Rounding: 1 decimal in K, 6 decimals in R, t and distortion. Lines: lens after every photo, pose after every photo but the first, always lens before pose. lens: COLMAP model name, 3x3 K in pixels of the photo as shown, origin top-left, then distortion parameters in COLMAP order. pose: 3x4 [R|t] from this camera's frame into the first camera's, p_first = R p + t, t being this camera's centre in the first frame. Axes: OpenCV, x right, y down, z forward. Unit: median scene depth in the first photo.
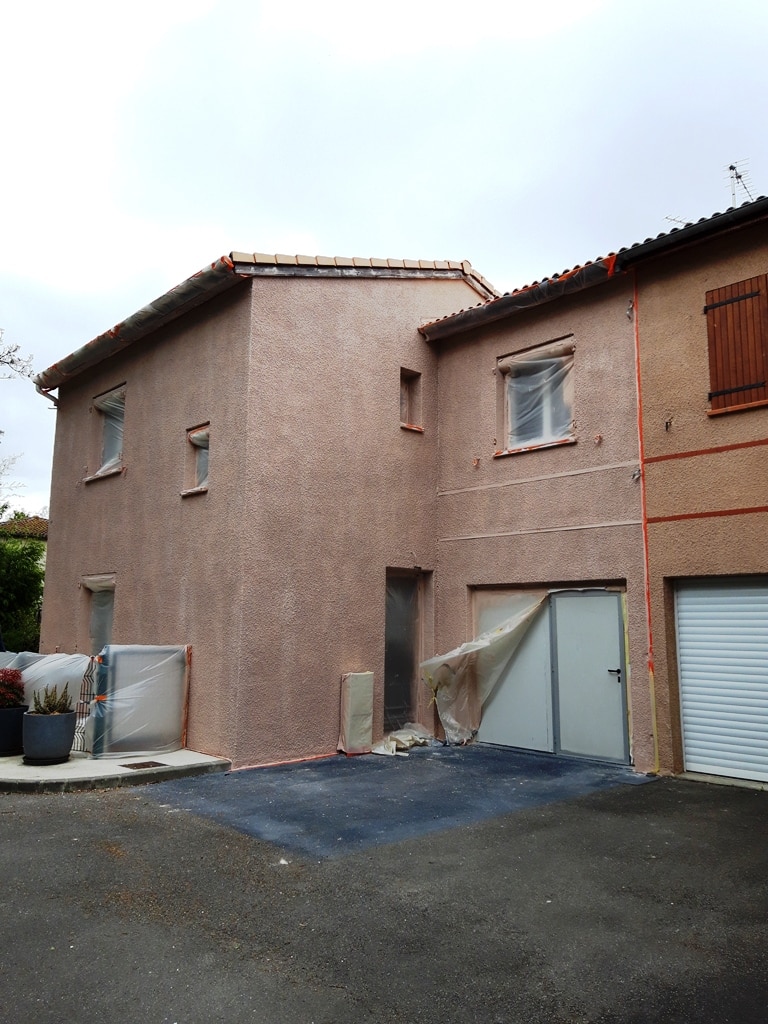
lens RADIAL K [[770.4, 0, 380.5], [0, 770.4, 515.8], [0, 0, 1]] dist [0.084798, -0.153615]
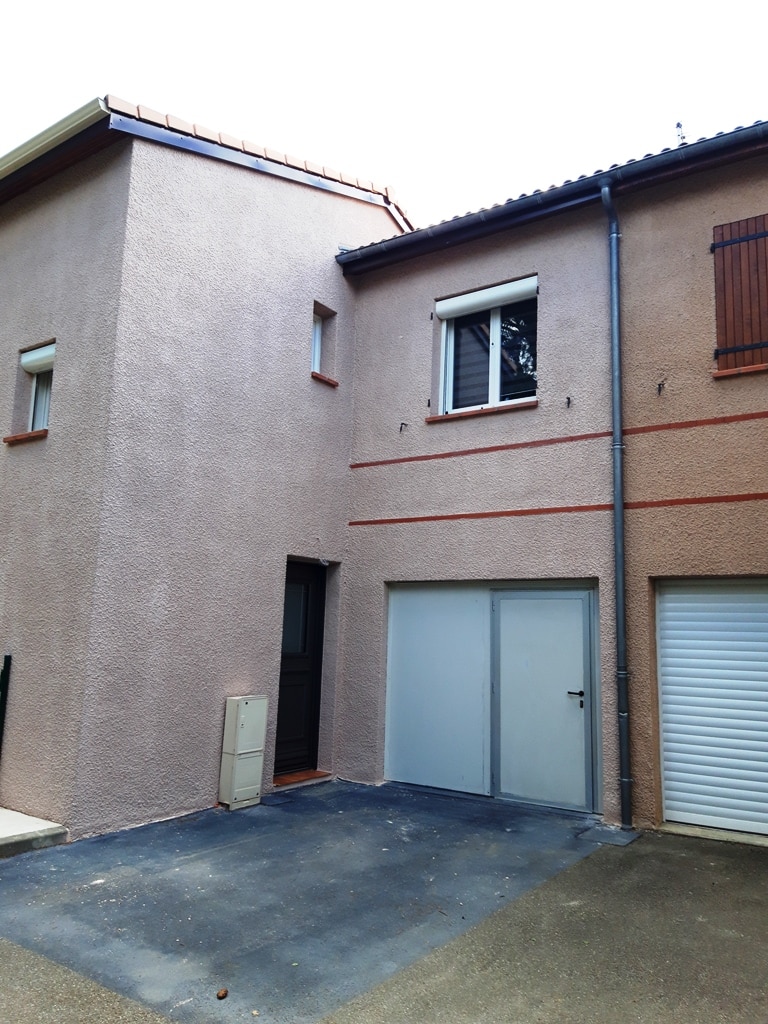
lens RADIAL K [[779.4, 0, 368.1], [0, 779.4, 507.3], [0, 0, 1]] dist [0.085469, -0.152226]
pose [[0.979863, 0.047115, 0.194034, -0.072883], [-0.044647, 0.998857, -0.017074, 0.031647], [-0.194616, 0.008067, 0.980846, 0.242270]]
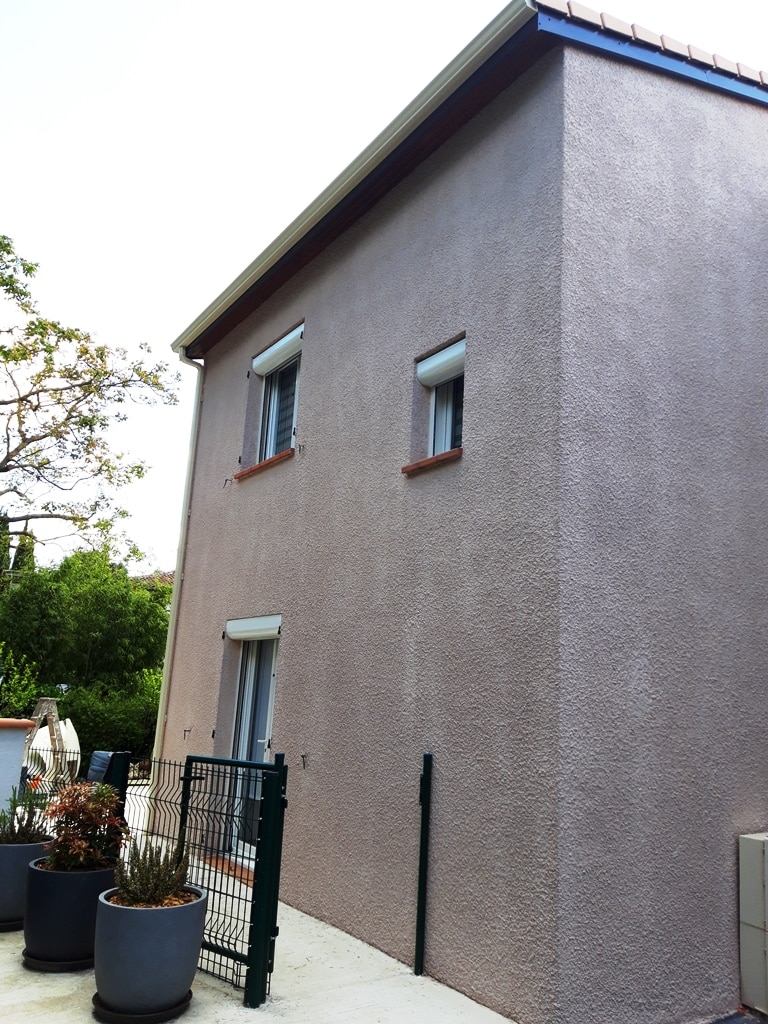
lens RADIAL K [[789.4, 0, 390.1], [0, 789.4, 511.8], [0, 0, 1]] dist [0.074648, -0.123170]
pose [[0.987456, 0.004158, -0.157840, -0.185744], [-0.017827, 0.996197, -0.085282, 0.052289], [0.156885, 0.087026, 0.983775, 0.462856]]
